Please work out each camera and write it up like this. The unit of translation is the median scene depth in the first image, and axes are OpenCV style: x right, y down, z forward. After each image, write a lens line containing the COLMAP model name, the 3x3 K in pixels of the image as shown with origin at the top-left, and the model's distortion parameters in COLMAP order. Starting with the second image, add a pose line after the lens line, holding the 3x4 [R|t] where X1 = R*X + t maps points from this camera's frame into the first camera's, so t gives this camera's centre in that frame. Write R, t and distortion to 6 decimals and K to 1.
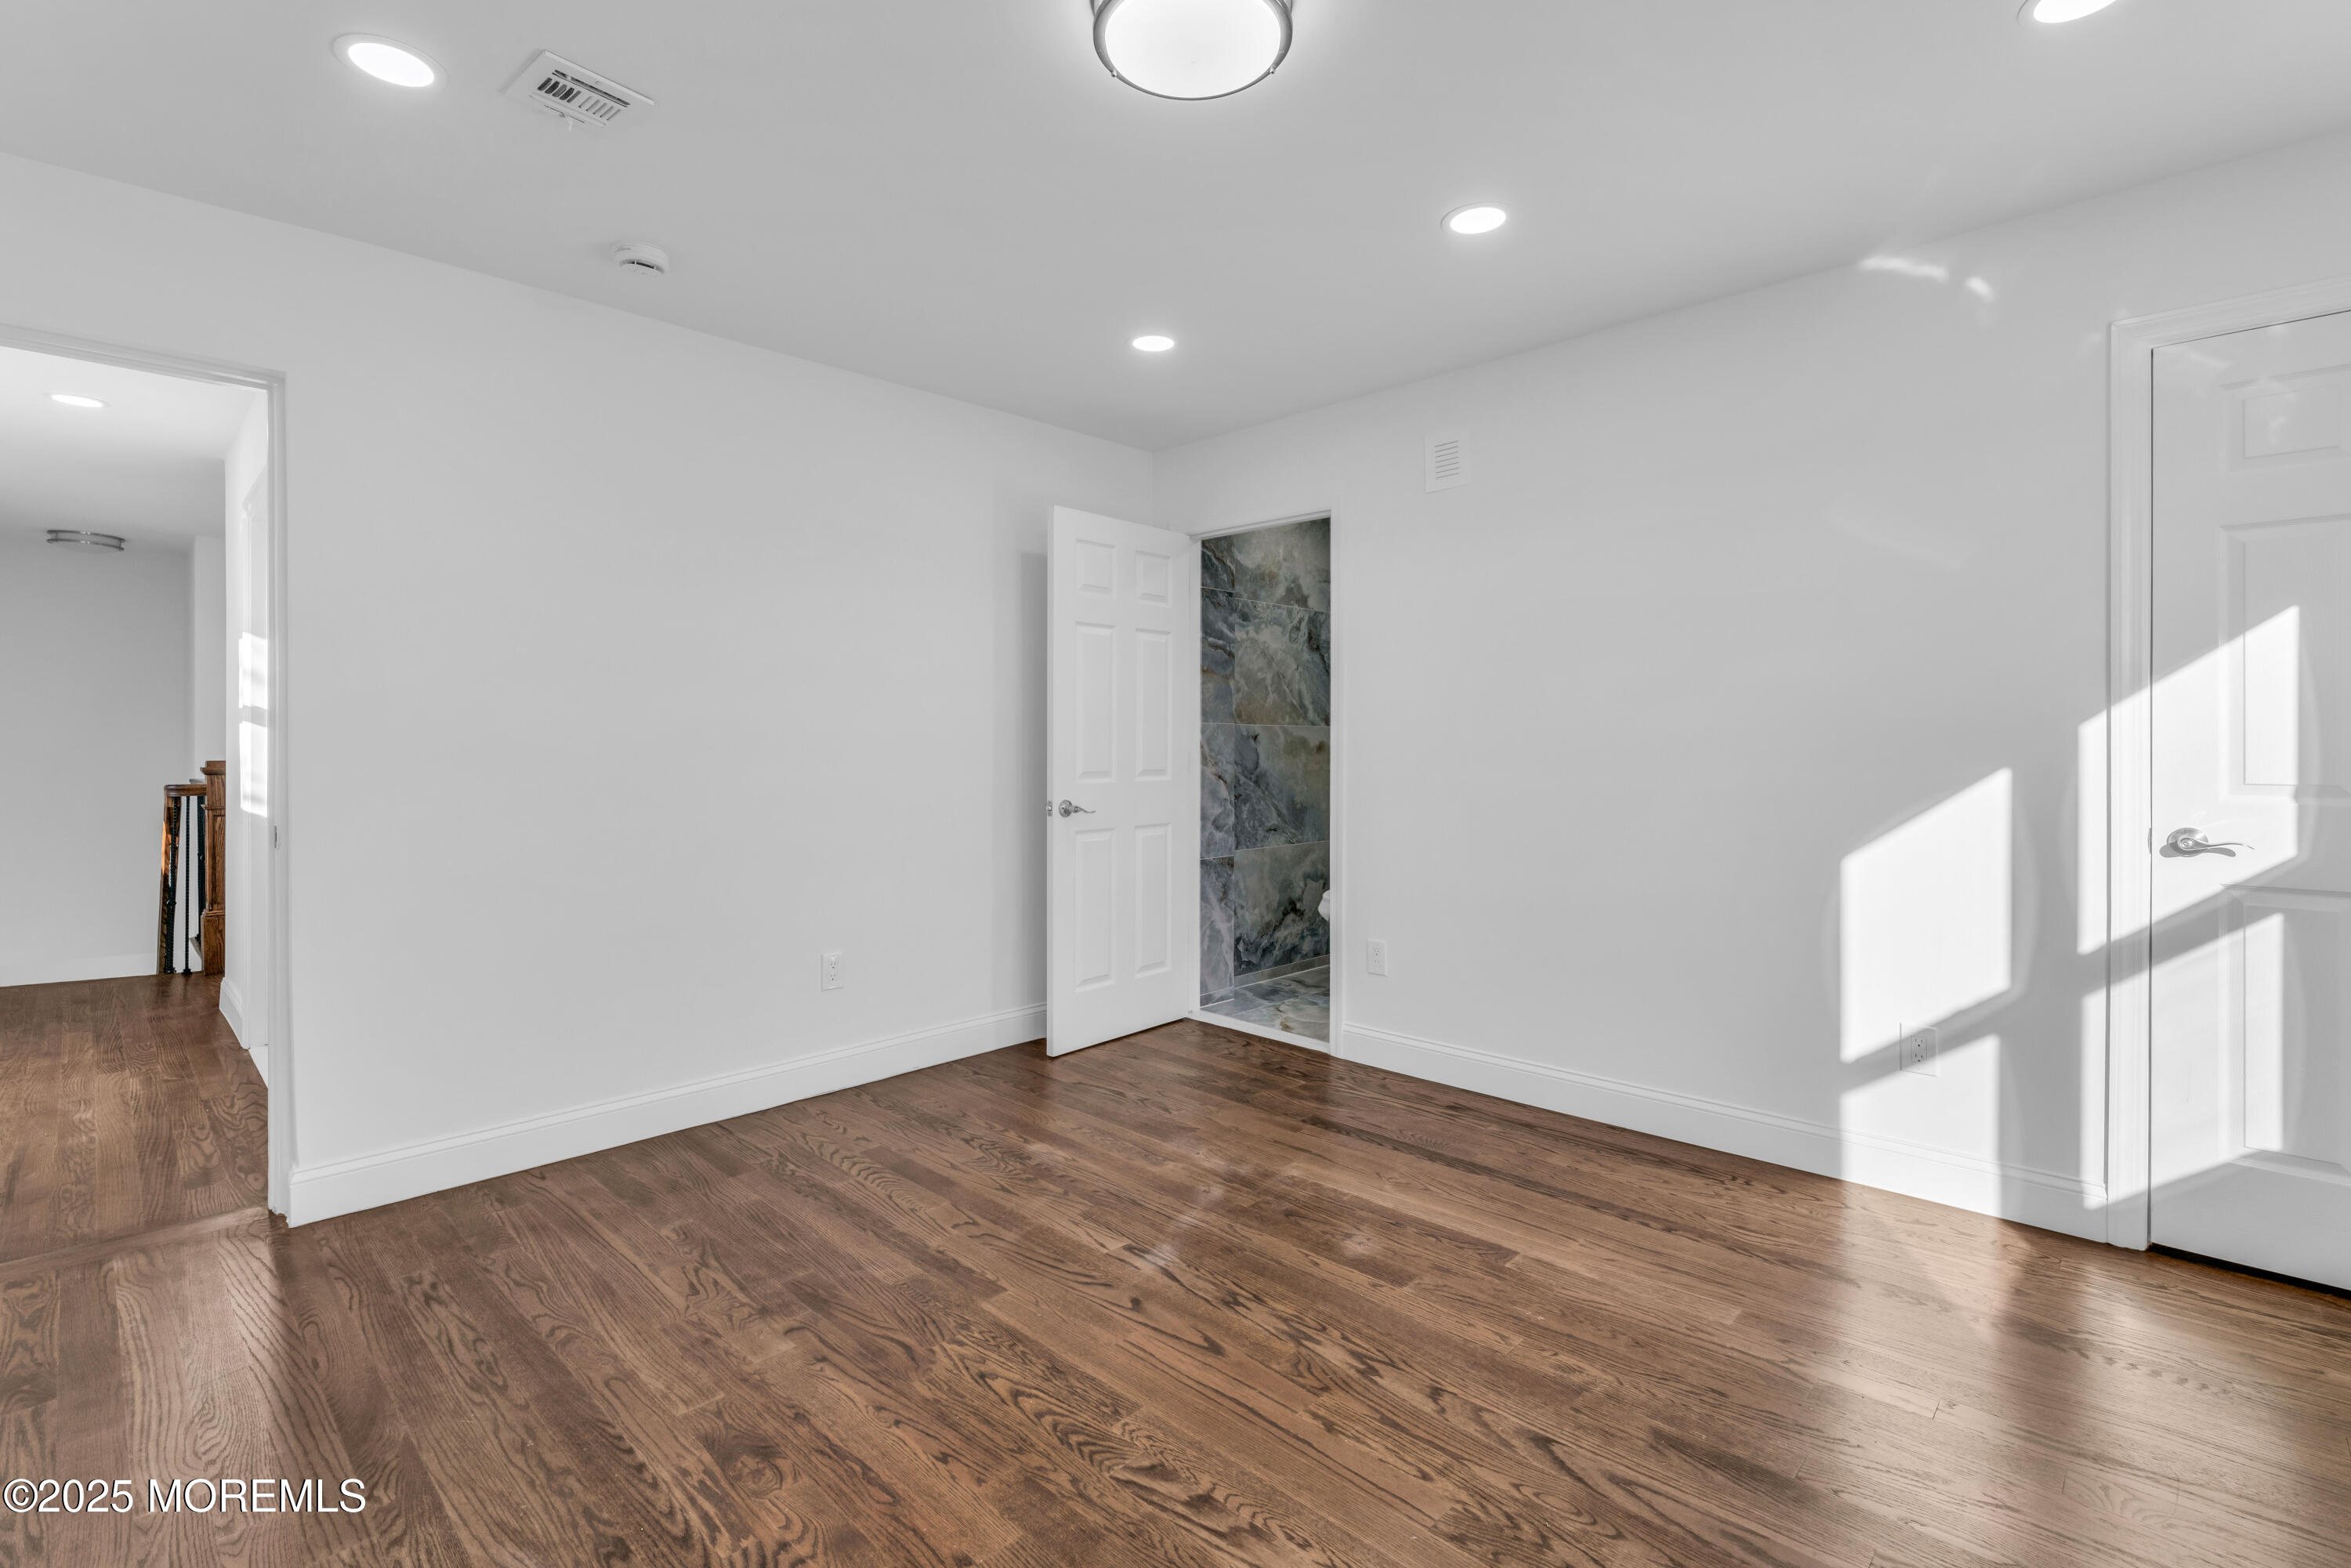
lens RADIAL K [[1188.4, 0, 1175.6], [0, 1188.4, 761.9], [0, 0, 1]] dist [-0.003647, -0.000130]
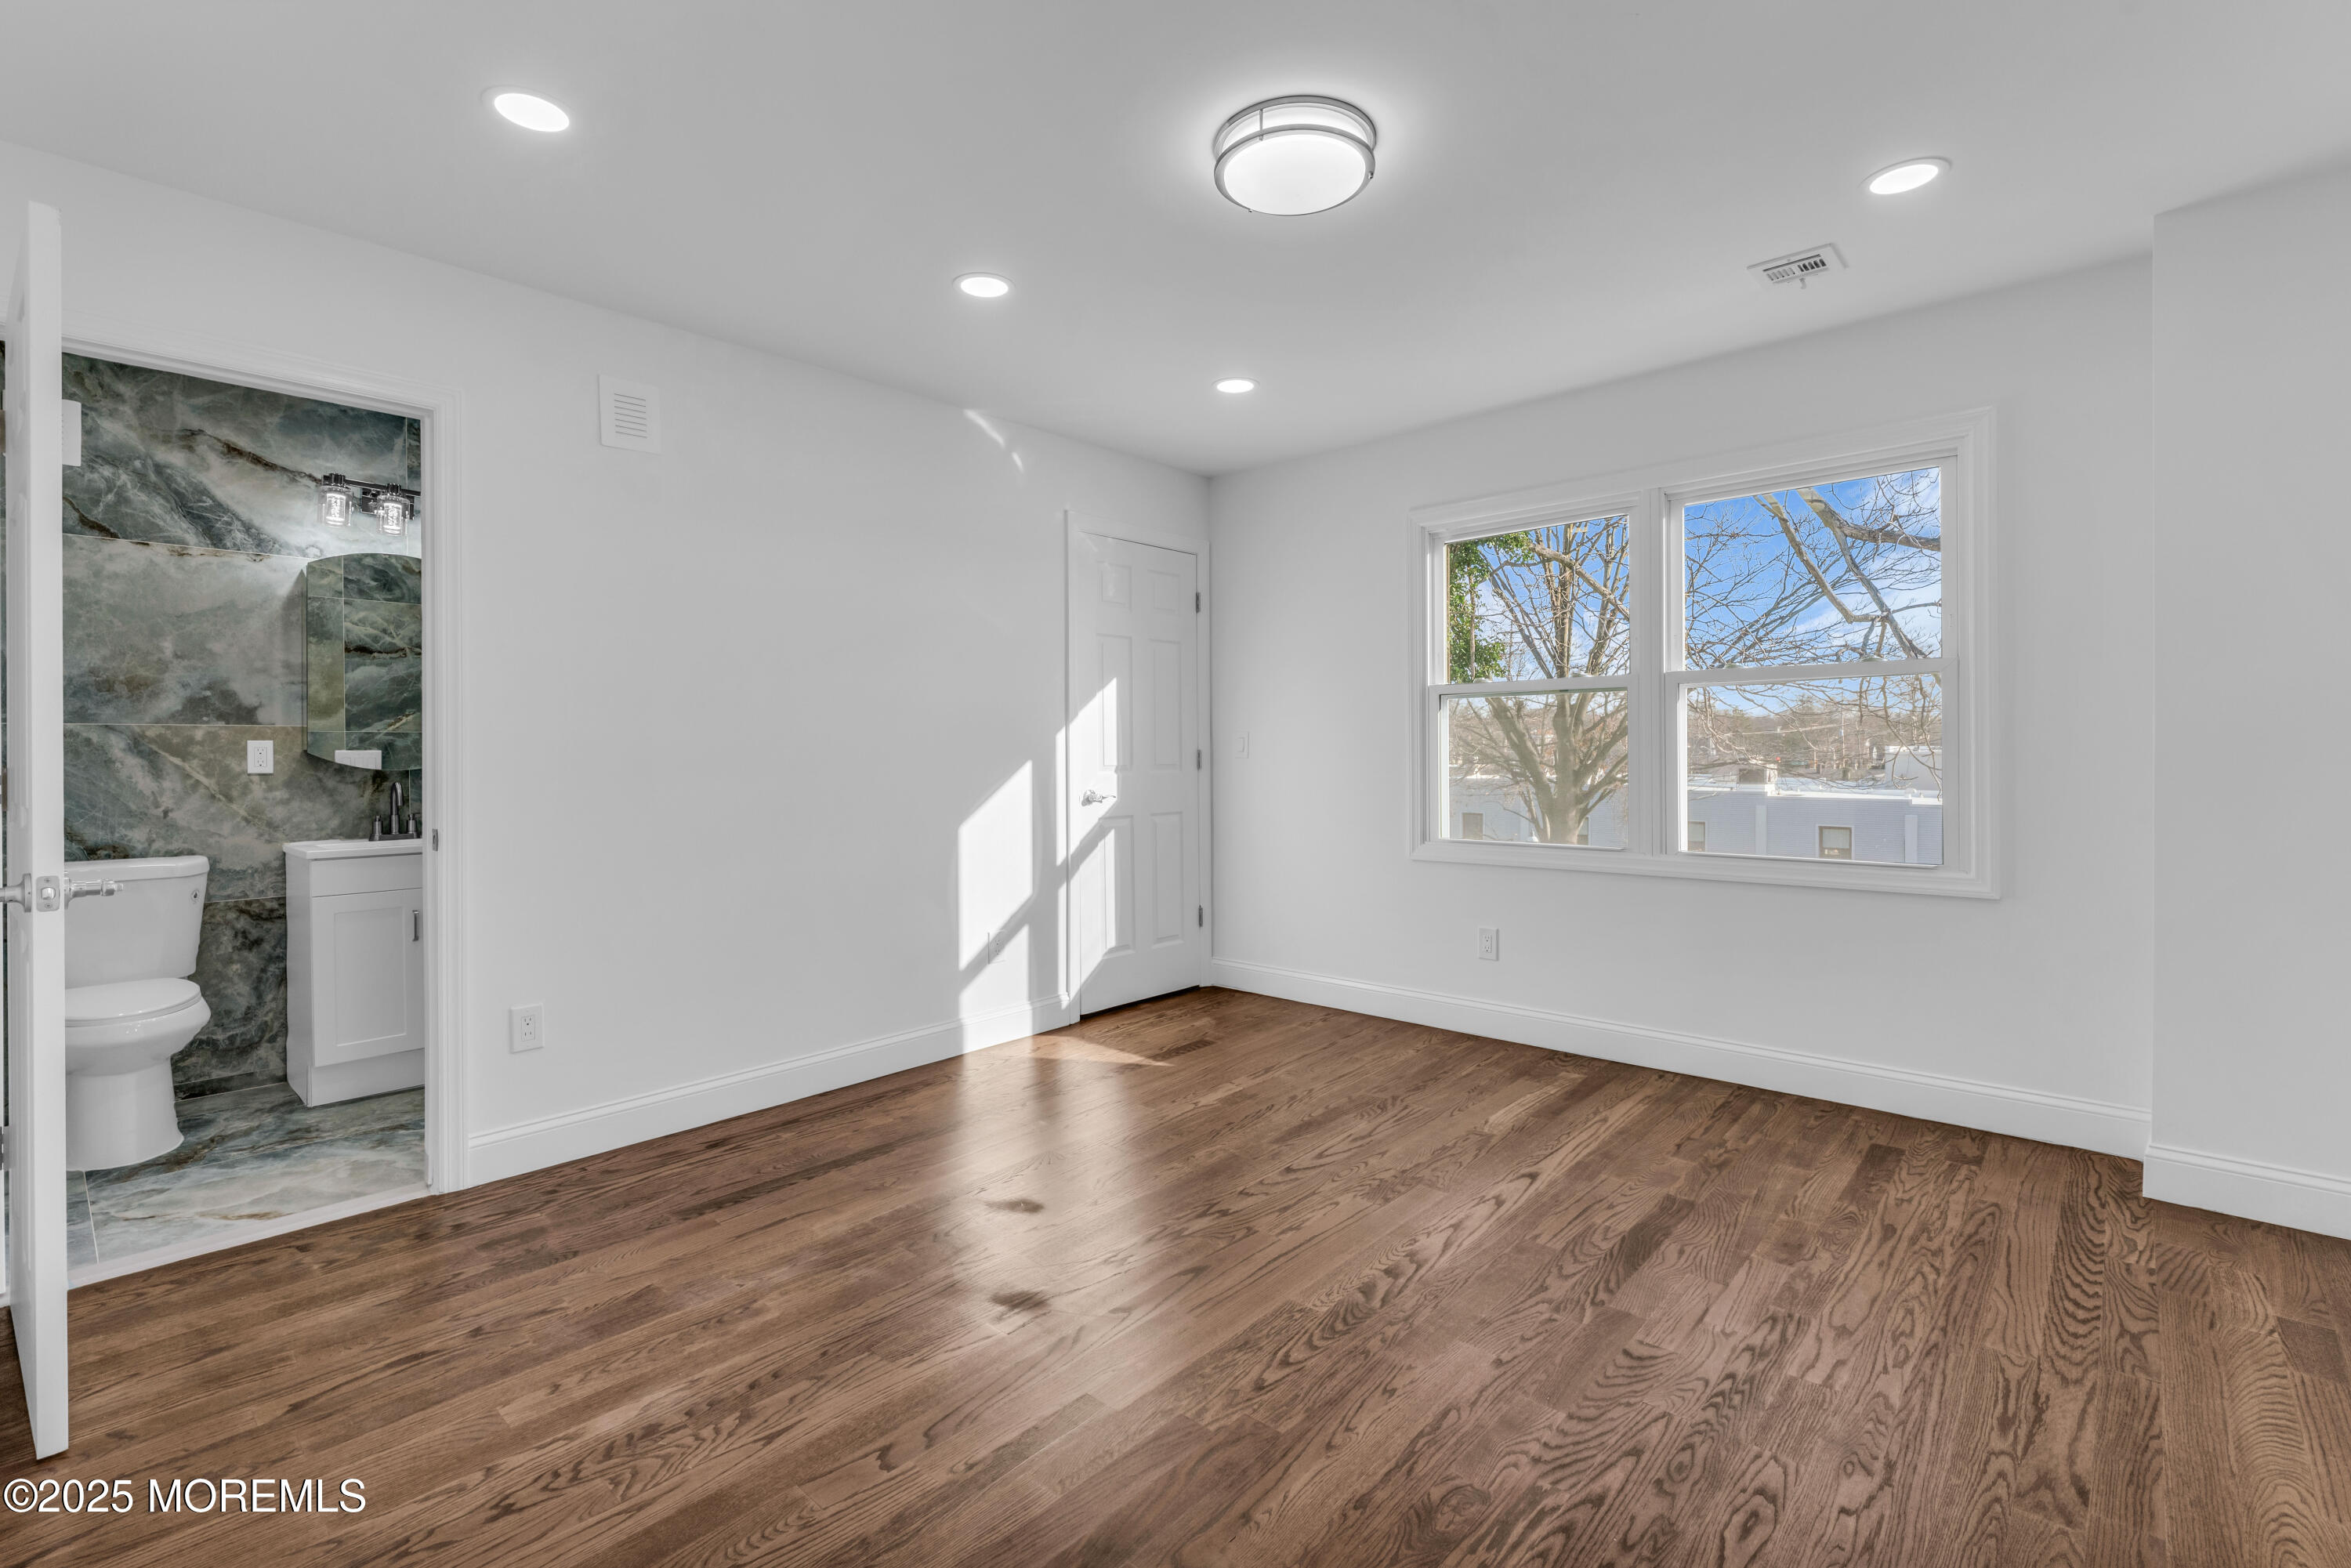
lens RADIAL K [[1187.7, 0, 1175.5], [0, 1187.7, 784.0], [0, 0, 1]] dist [-0.002008, -0.000296]
pose [[-0.140985, -0.026537, 0.989656, -0.939421], [0.025043, 0.999225, 0.030361, -0.006994], [-0.989695, 0.029064, -0.140212, 1.014833]]
